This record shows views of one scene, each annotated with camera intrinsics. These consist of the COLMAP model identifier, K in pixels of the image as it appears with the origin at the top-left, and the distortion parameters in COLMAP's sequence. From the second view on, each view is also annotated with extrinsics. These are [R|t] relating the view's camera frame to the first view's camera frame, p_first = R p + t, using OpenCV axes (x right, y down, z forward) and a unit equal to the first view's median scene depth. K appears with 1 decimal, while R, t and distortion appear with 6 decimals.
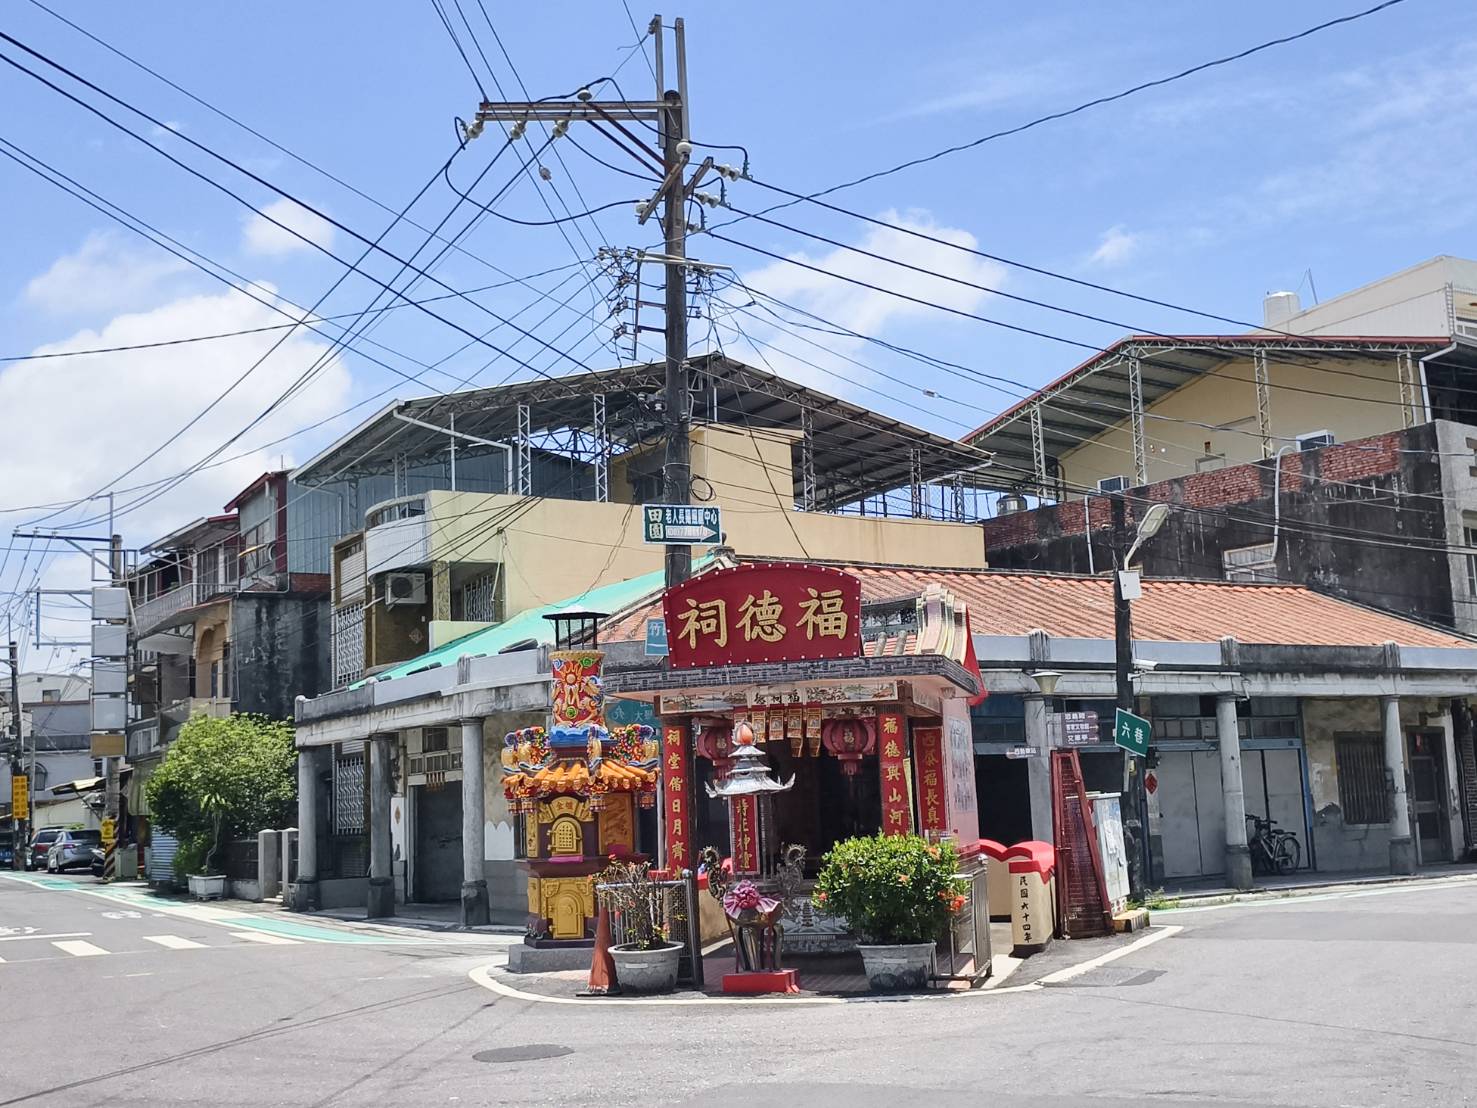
lens RADIAL K [[1634.4, 0, 738.5], [0, 1634.4, 554.0], [0, 0, 1]] dist [0.173664, -0.590076]
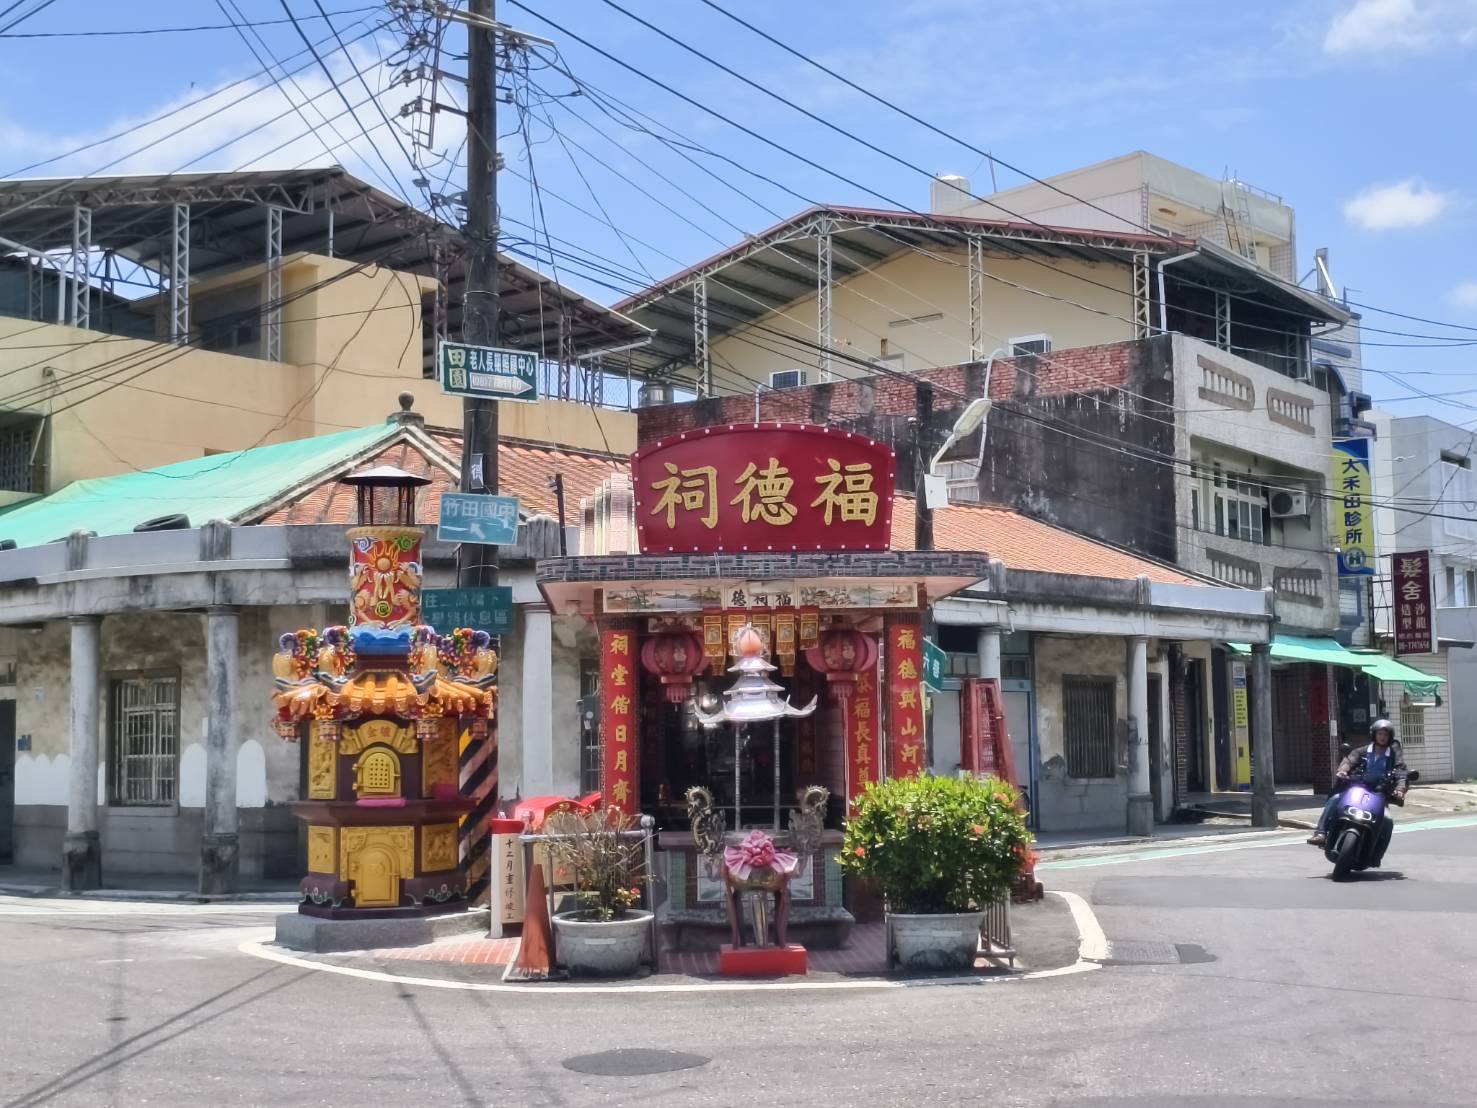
lens RADIAL K [[1932.3, 0, 738.5], [0, 1932.3, 554.0], [0, 0, 1]] dist [0.161144, -0.512336]
pose [[0.955897, 0.052680, 0.288940, -0.181489], [-0.066859, 0.996984, 0.039415, 0.022950], [-0.285992, -0.056995, 0.956535, 0.095774]]
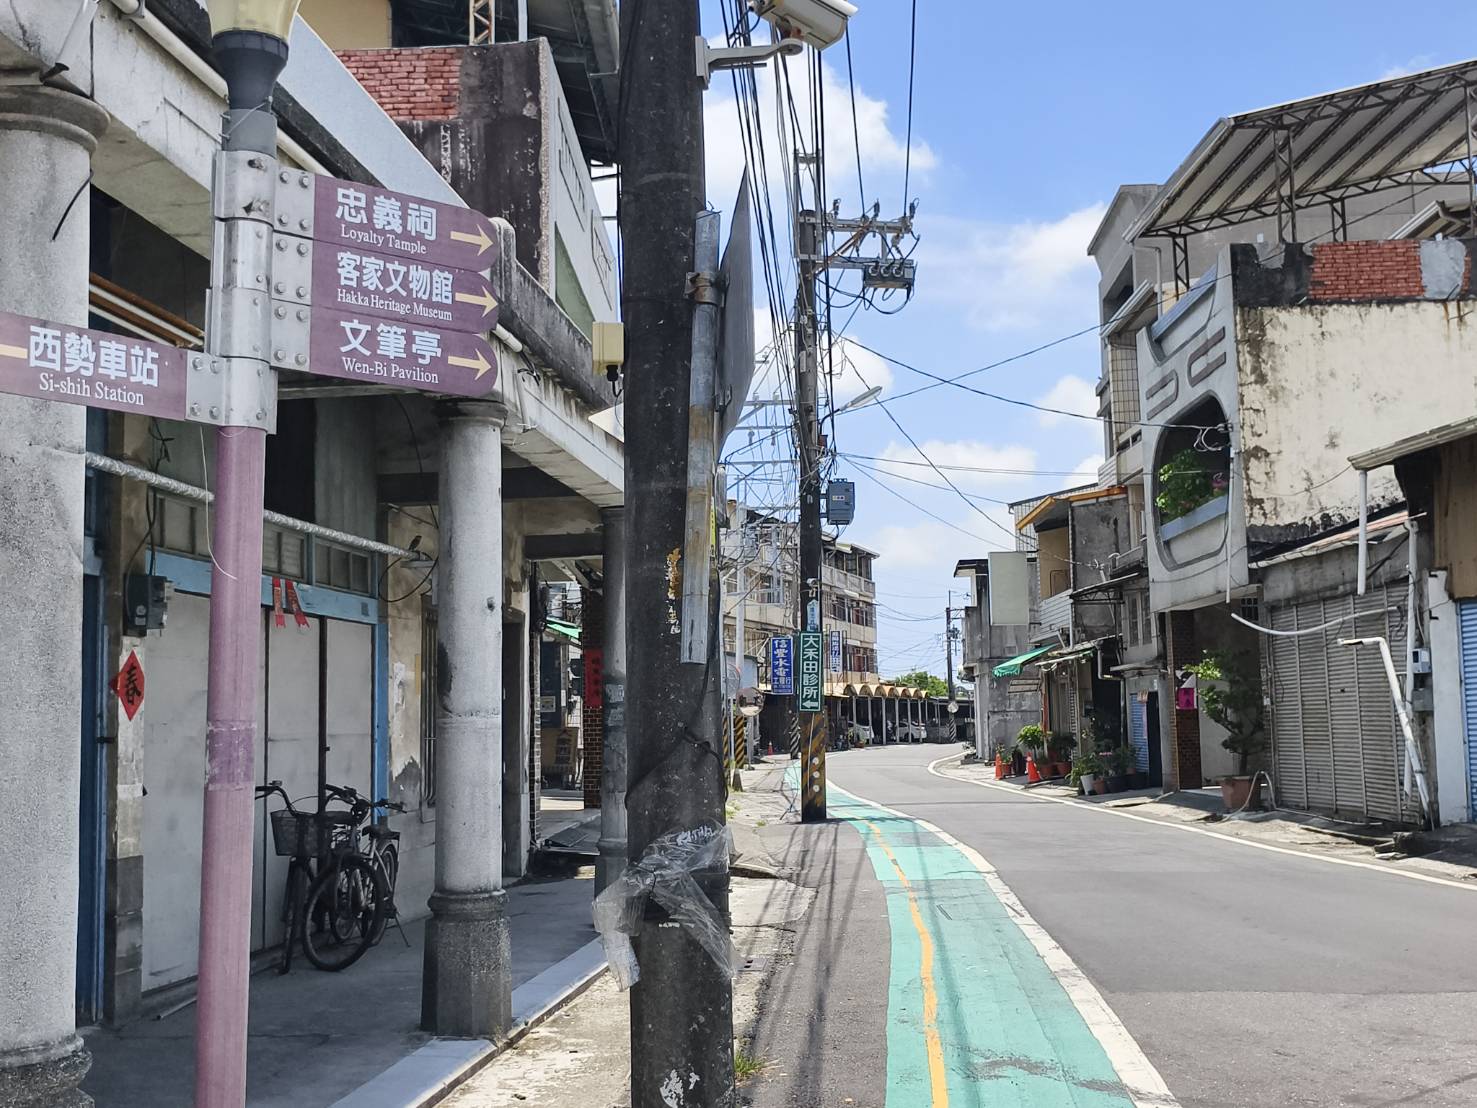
lens RADIAL K [[1634.4, 0, 738.5], [0, 1634.4, 554.0], [0, 0, 1]] dist [0.173664, -0.590076]
pose [[0.624280, 0.104849, 0.774133, 0.126697], [-0.118192, 0.992222, -0.039075, 0.171475], [-0.772208, -0.067102, 0.631816, 1.094907]]
